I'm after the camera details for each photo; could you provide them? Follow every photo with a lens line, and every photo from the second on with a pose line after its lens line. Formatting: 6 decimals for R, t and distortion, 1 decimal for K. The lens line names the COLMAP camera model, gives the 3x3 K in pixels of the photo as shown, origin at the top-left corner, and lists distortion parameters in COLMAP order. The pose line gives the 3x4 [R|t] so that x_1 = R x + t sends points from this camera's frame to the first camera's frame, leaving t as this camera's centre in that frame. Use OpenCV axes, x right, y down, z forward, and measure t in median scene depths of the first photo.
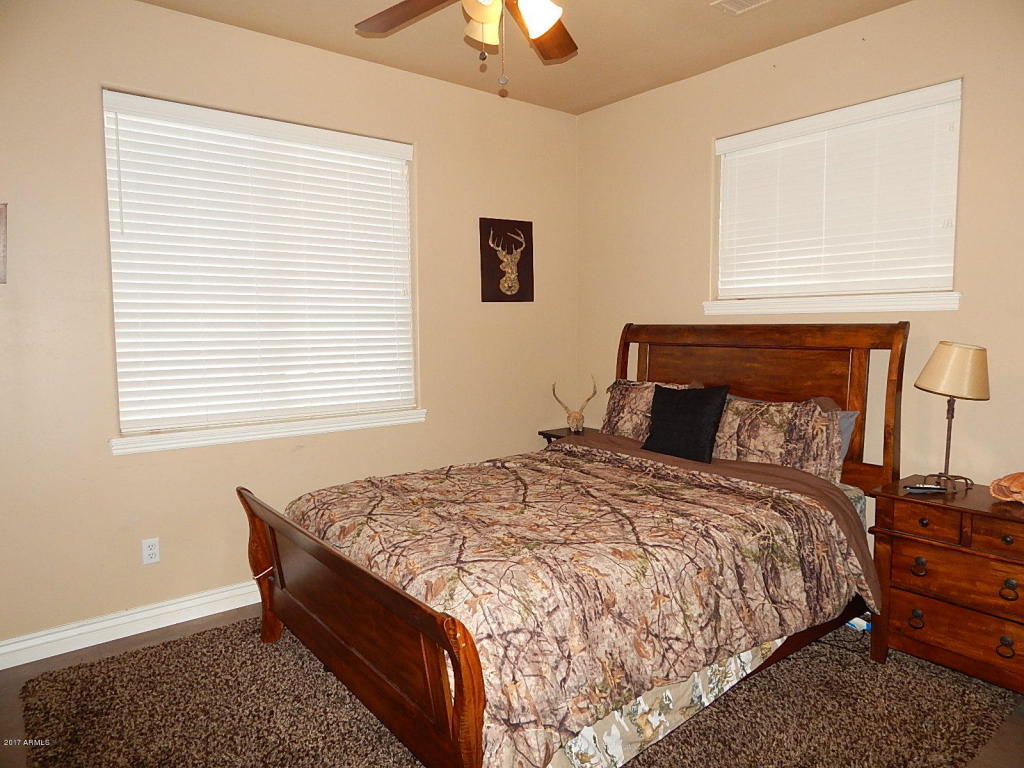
lens RADIAL K [[672.1, 0, 516.1], [0, 672.1, 379.3], [0, 0, 1]] dist [-0.002248, -0.002867]
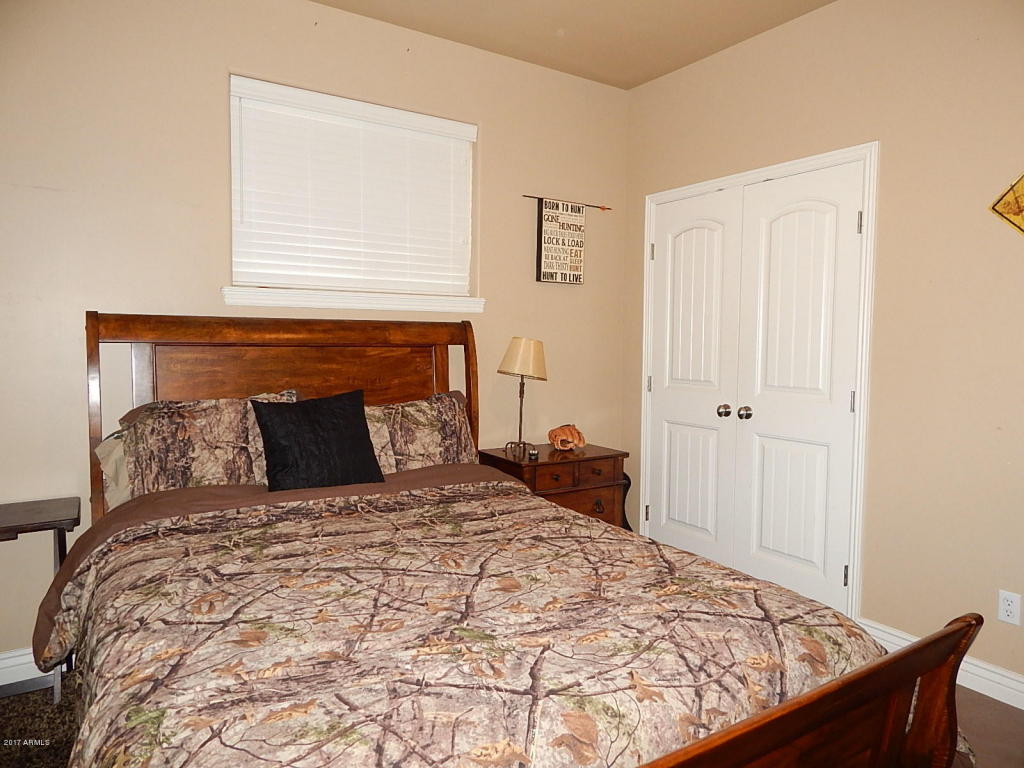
lens RADIAL K [[672.1, 0, 516.5], [0, 672.1, 390.7], [0, 0, 1]] dist [-0.002248, -0.002867]
pose [[0.096677, -0.071585, 0.992738, -0.611897], [0.068506, 0.995524, 0.065114, -0.038100], [-0.992955, 0.061713, 0.101148, 0.862708]]
